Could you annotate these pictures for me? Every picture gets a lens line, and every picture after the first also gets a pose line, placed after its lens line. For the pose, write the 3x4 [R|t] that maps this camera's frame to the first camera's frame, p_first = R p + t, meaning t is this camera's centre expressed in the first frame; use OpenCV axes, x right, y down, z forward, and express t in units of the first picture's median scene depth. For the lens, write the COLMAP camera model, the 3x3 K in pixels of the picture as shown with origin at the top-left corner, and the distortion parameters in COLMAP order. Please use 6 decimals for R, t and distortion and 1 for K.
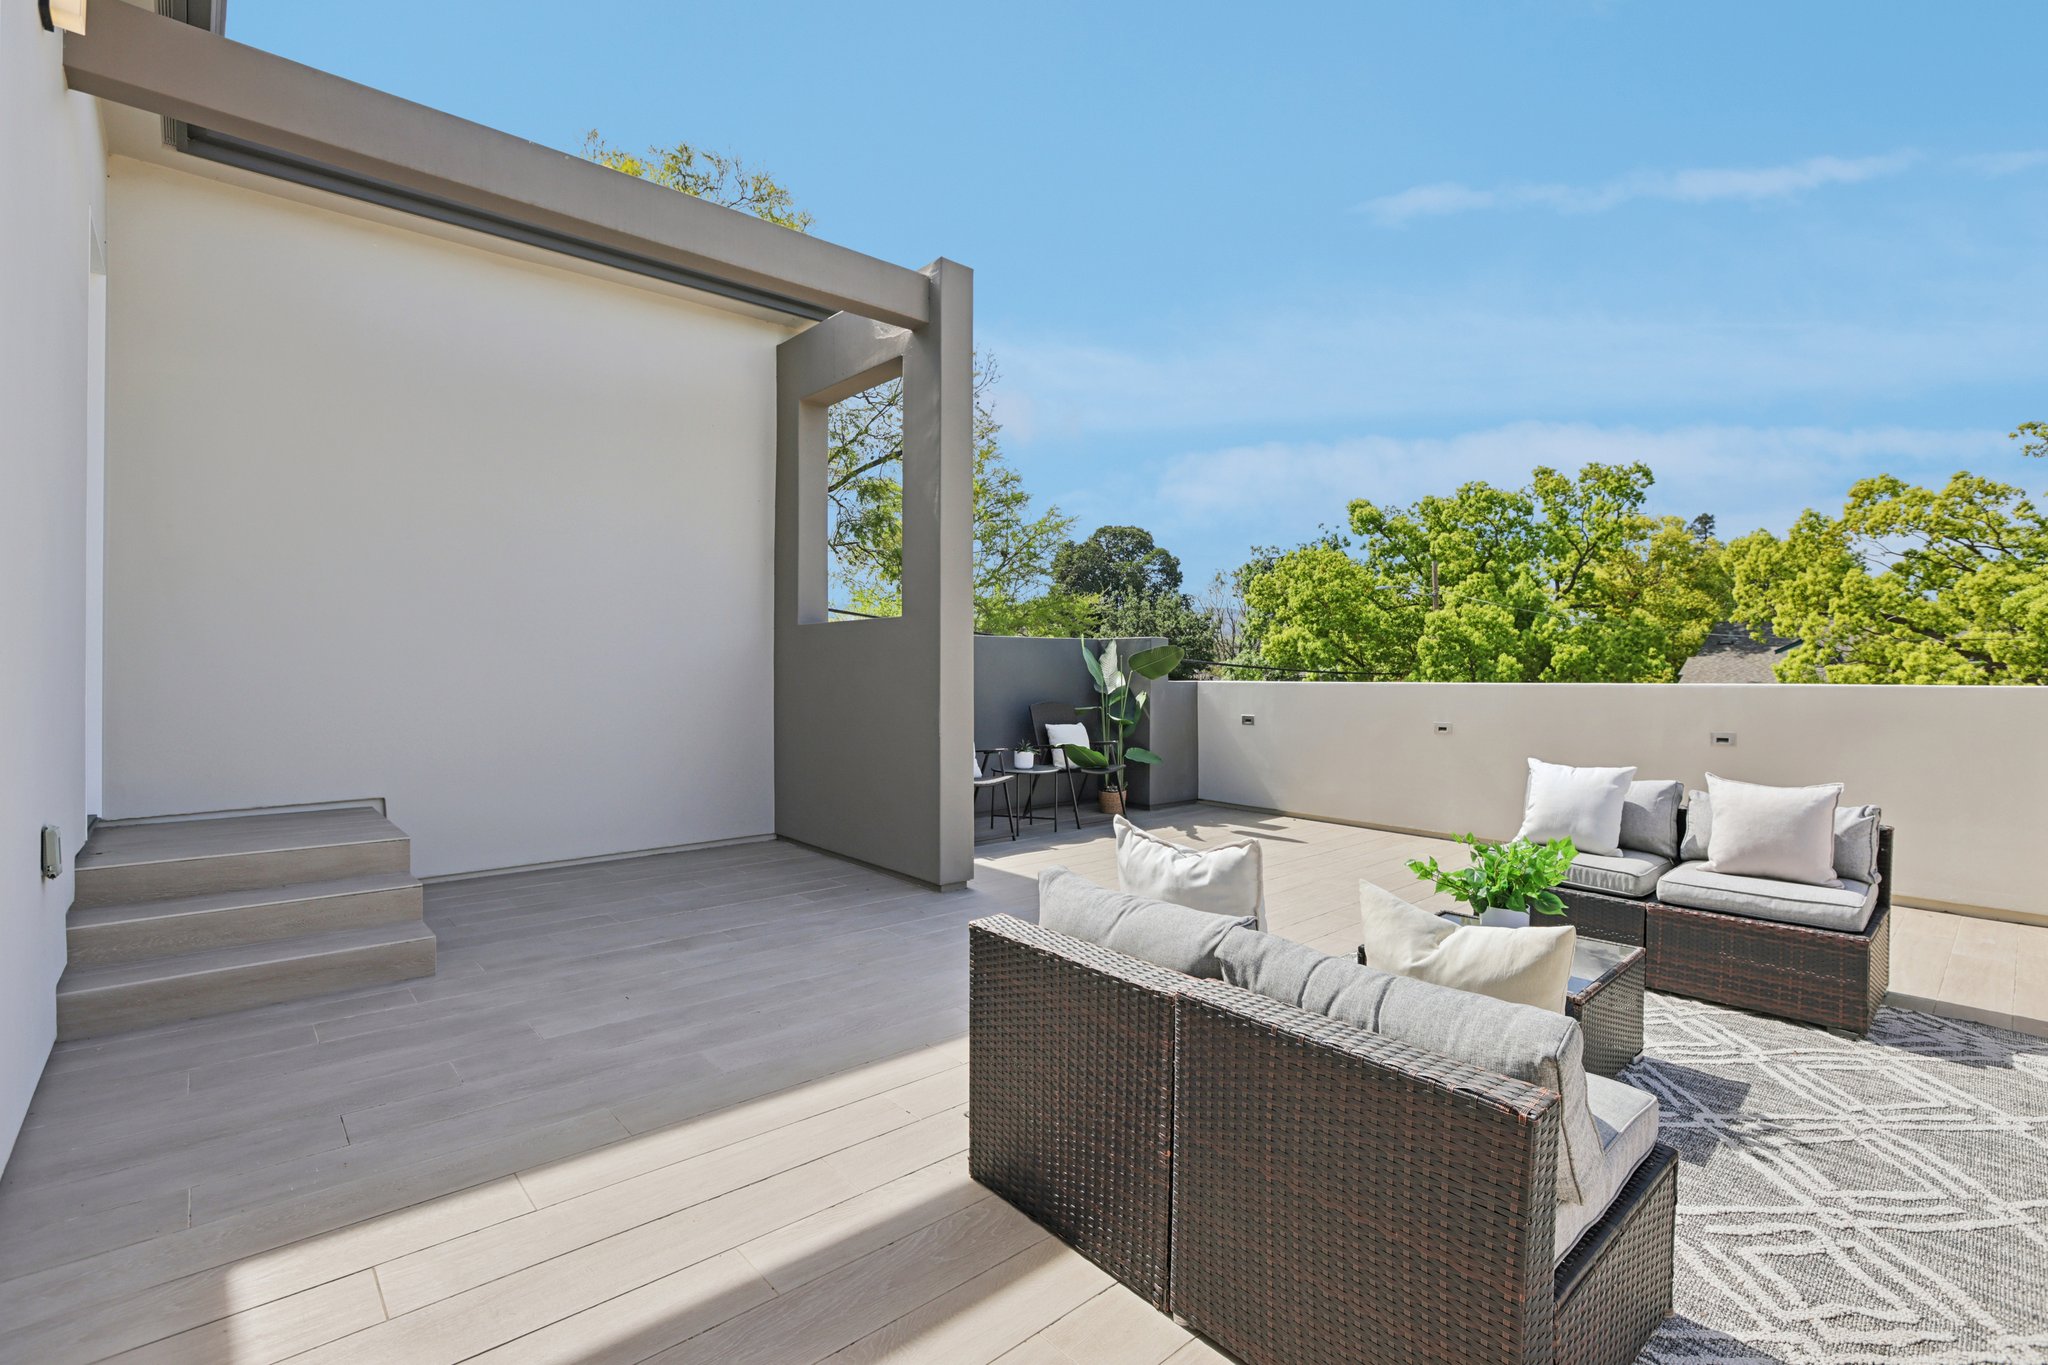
lens RADIAL K [[927.5, 0, 1020.4], [0, 927.5, 683.6], [0, 0, 1]] dist [-0.053635, 0.016963]
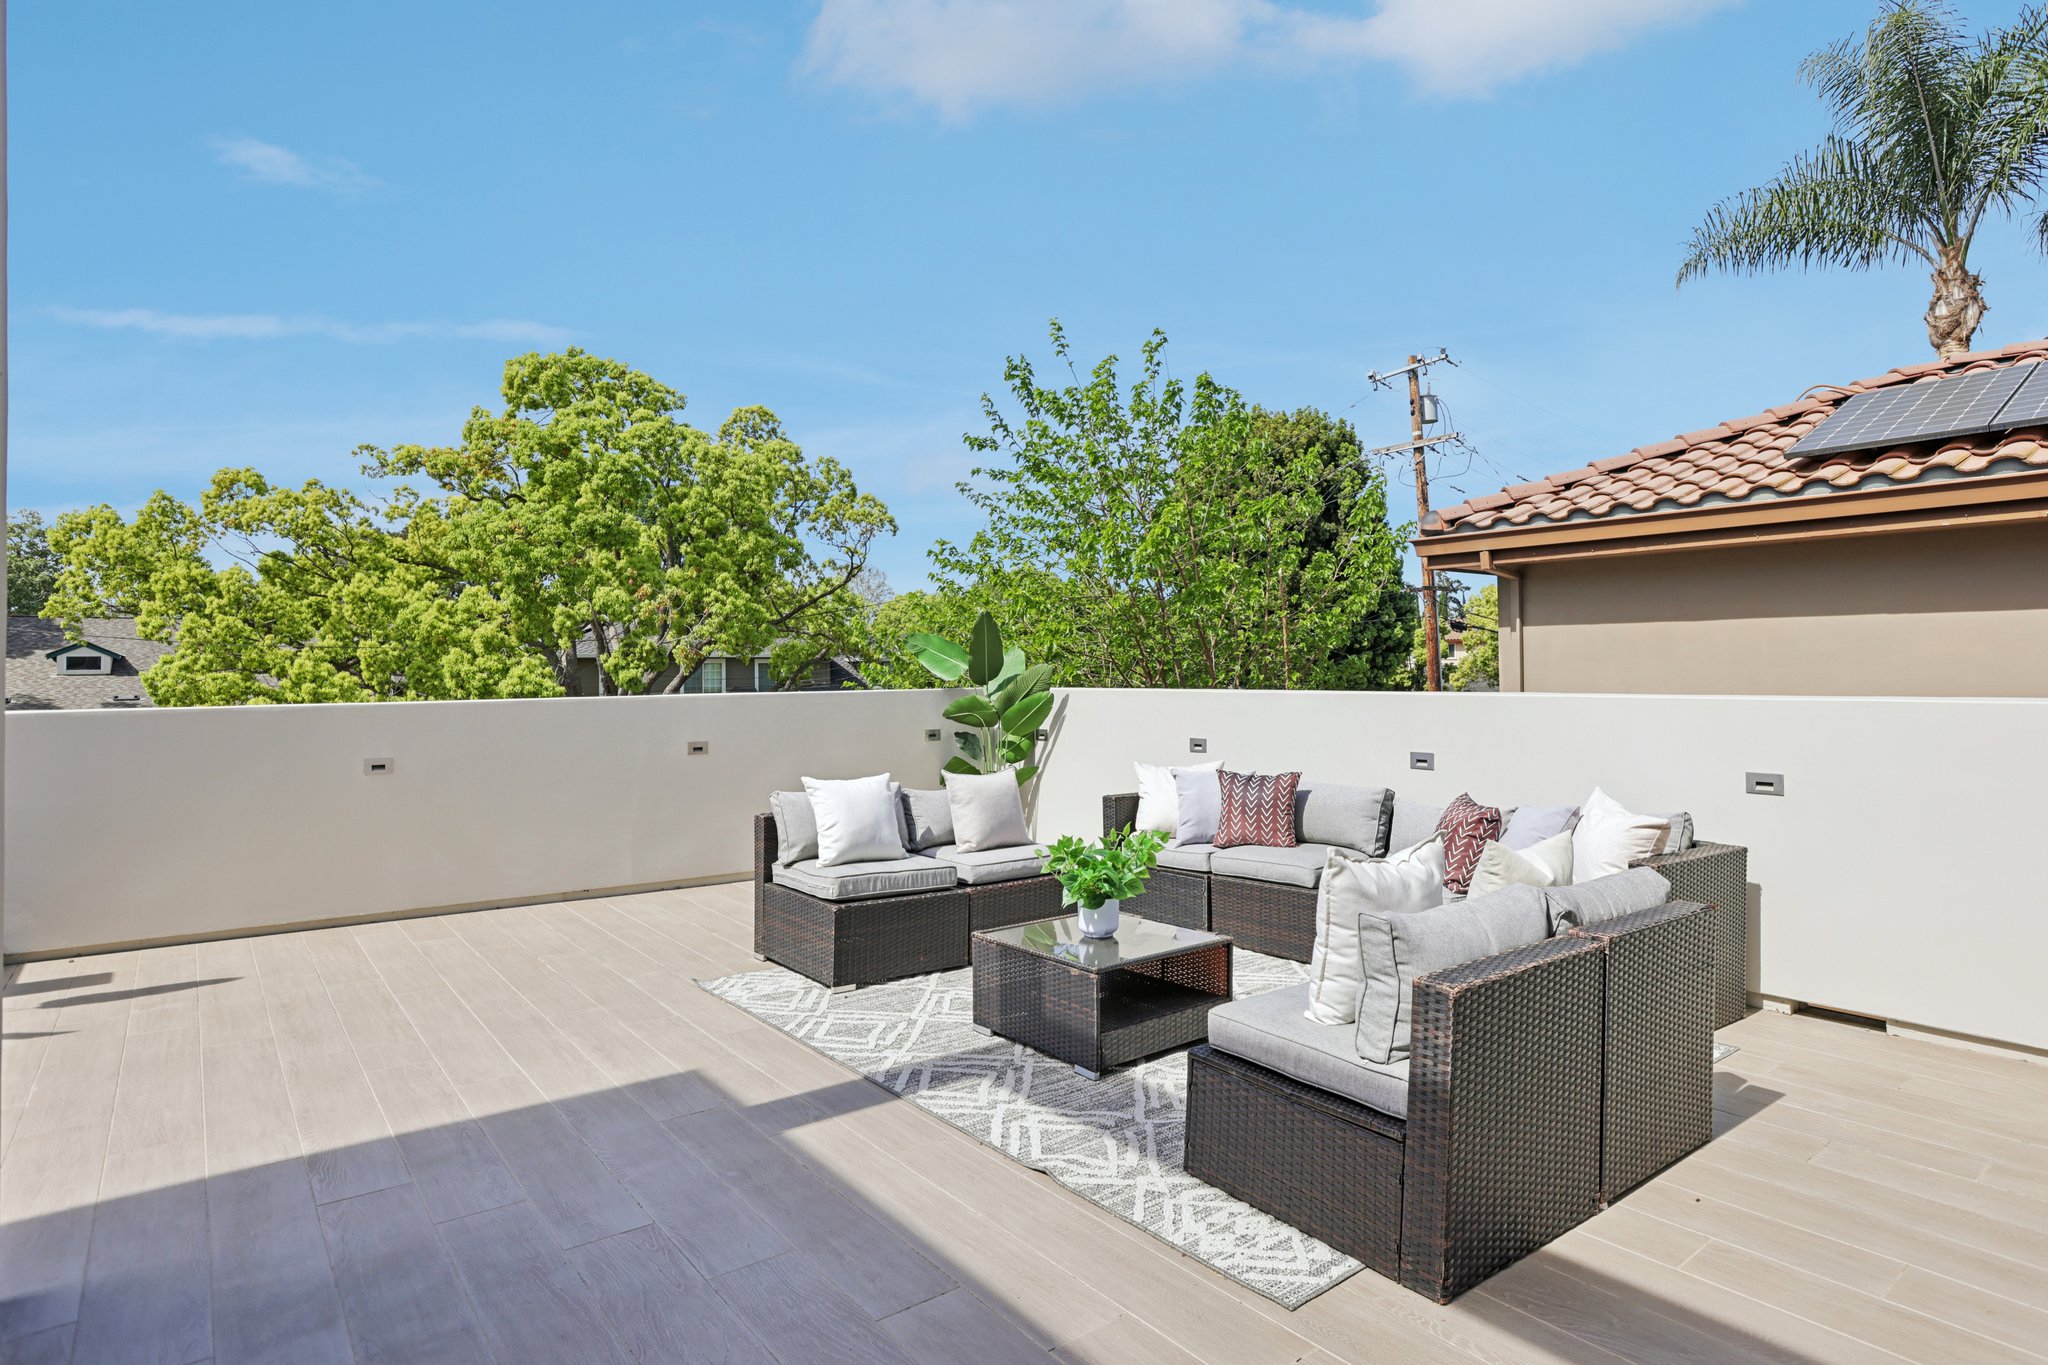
lens RADIAL K [[1086.3, 0, 1043.1], [0, 1086.3, 642.6], [0, 0, 1]] dist [-0.040233, 0.024628]
pose [[0.054601, 0.024459, 0.998209, -0.102963], [0.023285, 0.999397, -0.025762, -0.004430], [-0.998237, 0.024650, 0.053998, 0.126046]]
